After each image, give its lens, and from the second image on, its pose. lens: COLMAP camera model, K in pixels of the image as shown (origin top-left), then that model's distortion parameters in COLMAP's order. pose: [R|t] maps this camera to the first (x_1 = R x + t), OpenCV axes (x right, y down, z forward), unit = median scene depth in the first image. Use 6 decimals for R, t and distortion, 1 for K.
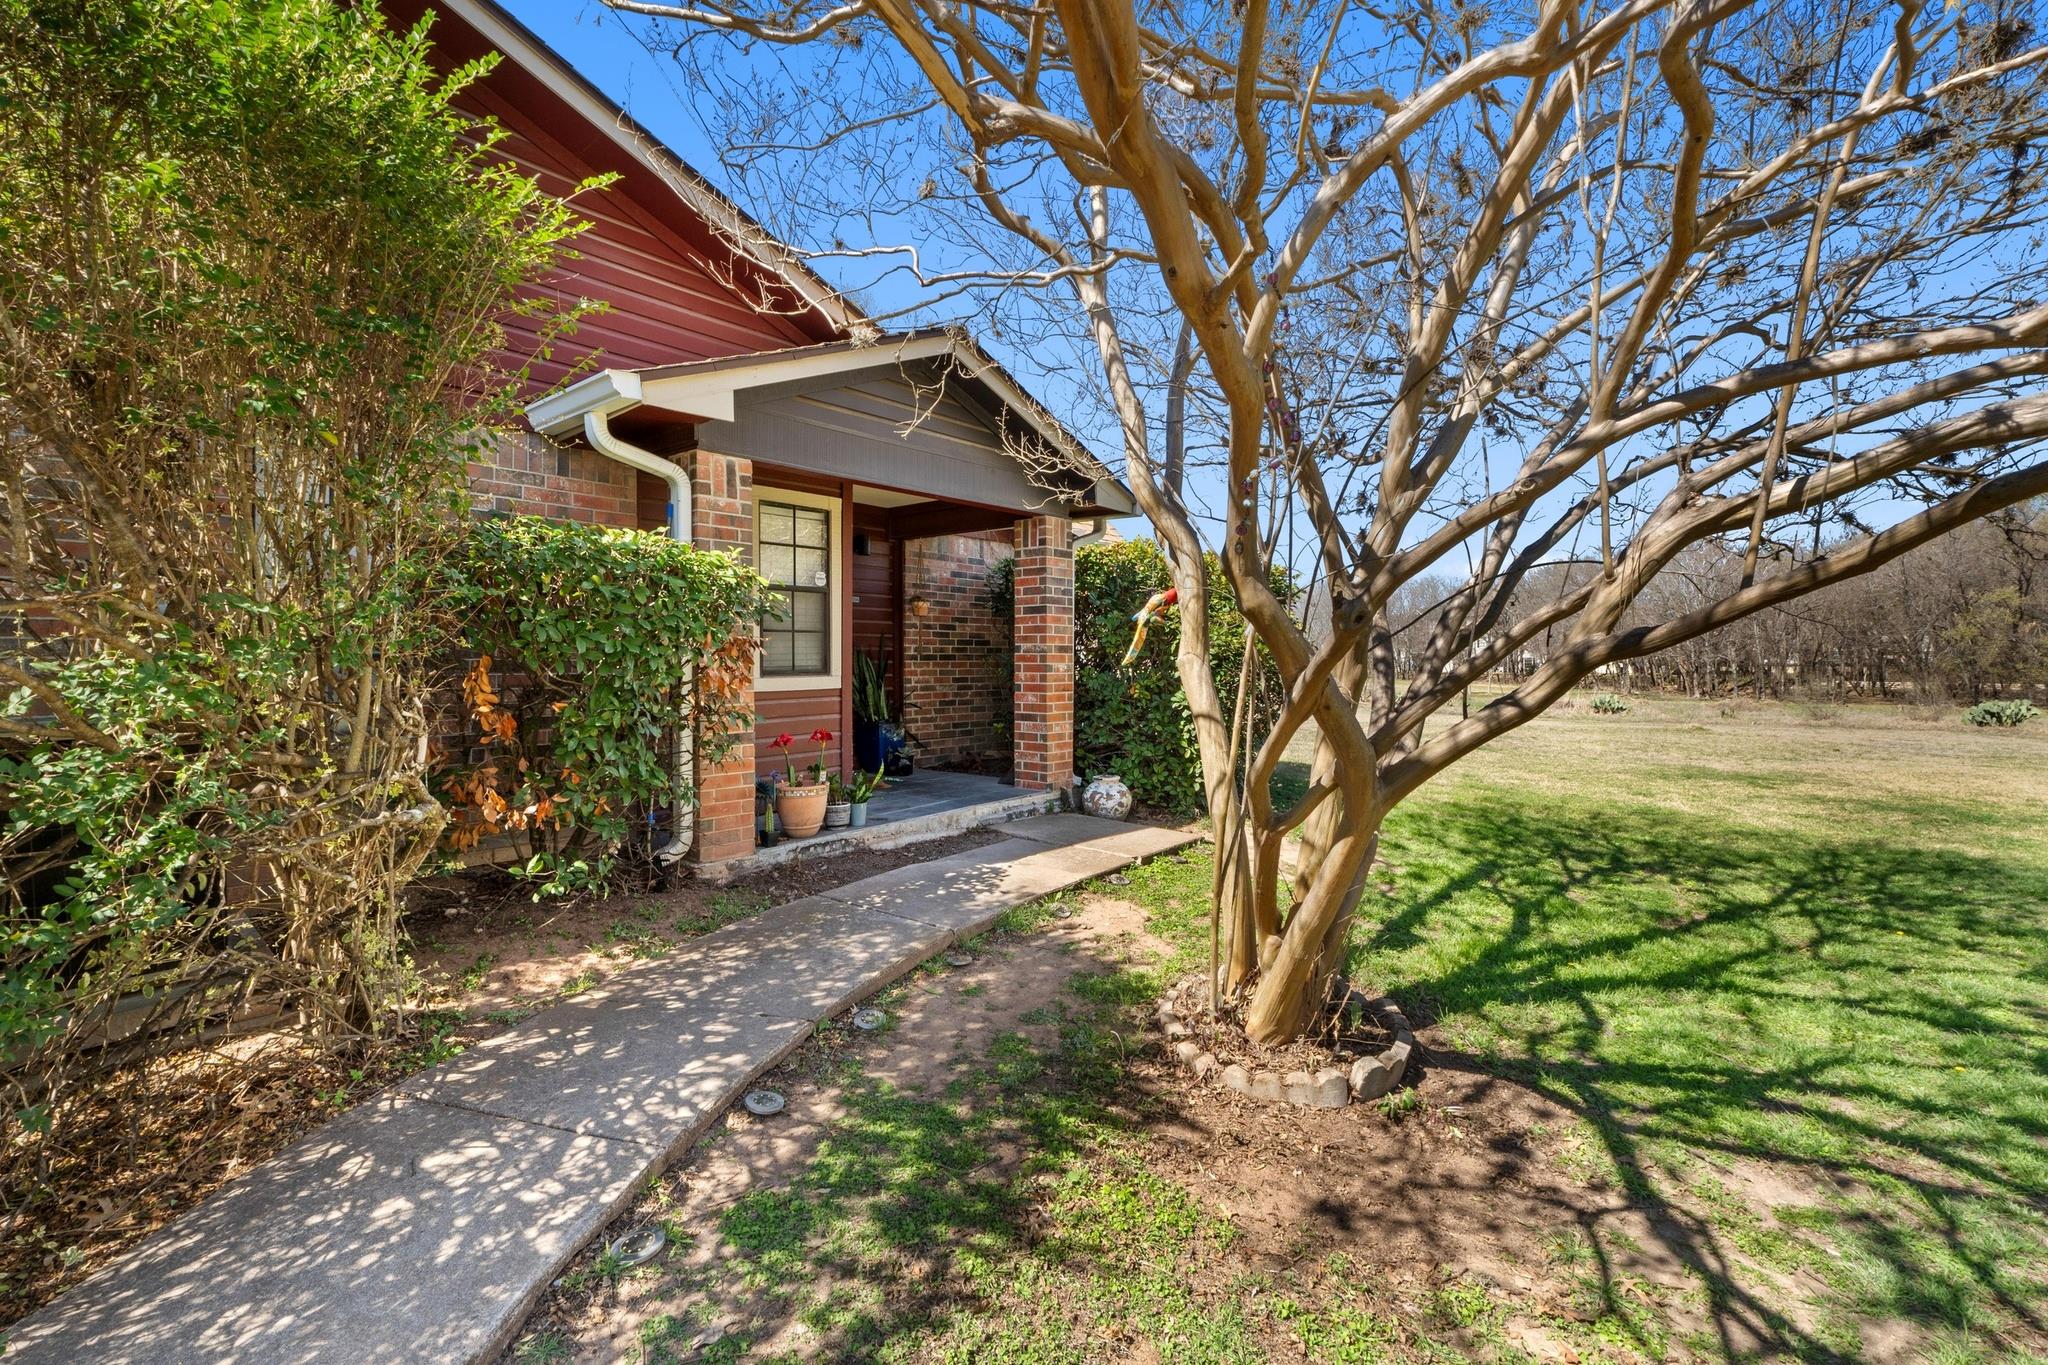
lens RADIAL K [[884.7, 0, 1025.1], [0, 884.7, 675.1], [0, 0, 1]] dist [-0.011758, -0.000814]
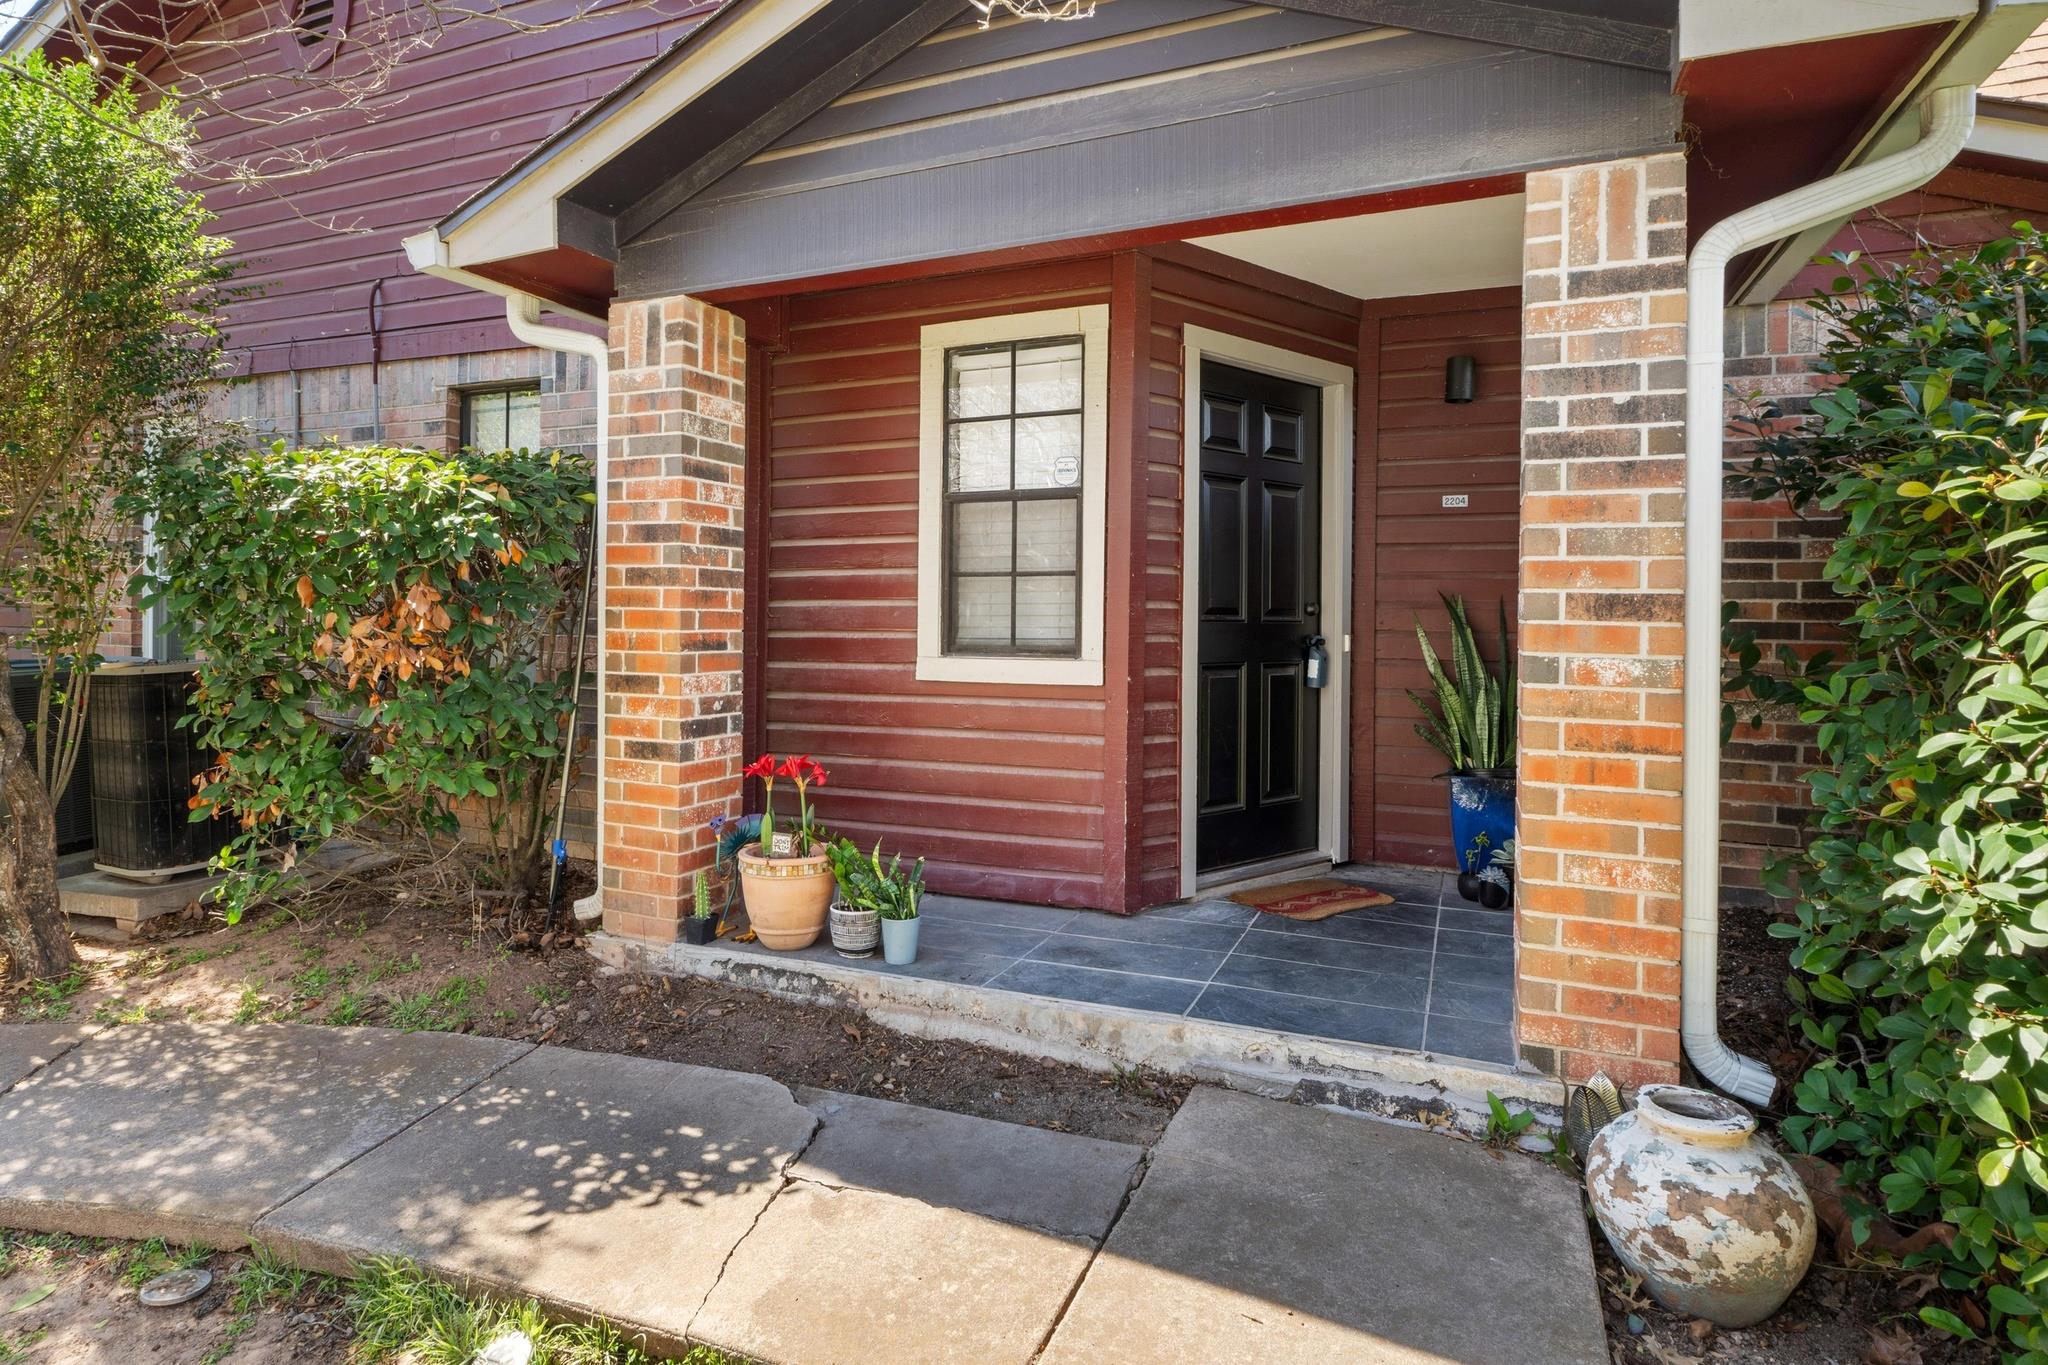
lens RADIAL K [[1081.7, 0, 1018.5], [0, 1081.7, 620.2], [0, 0, 1]] dist [-0.003085, -0.000965]
pose [[0.286672, 0.005284, -0.958014, 0.471093], [-0.030087, 0.999541, -0.003490, -0.024489], [0.957556, 0.029824, 0.286699, 1.021271]]
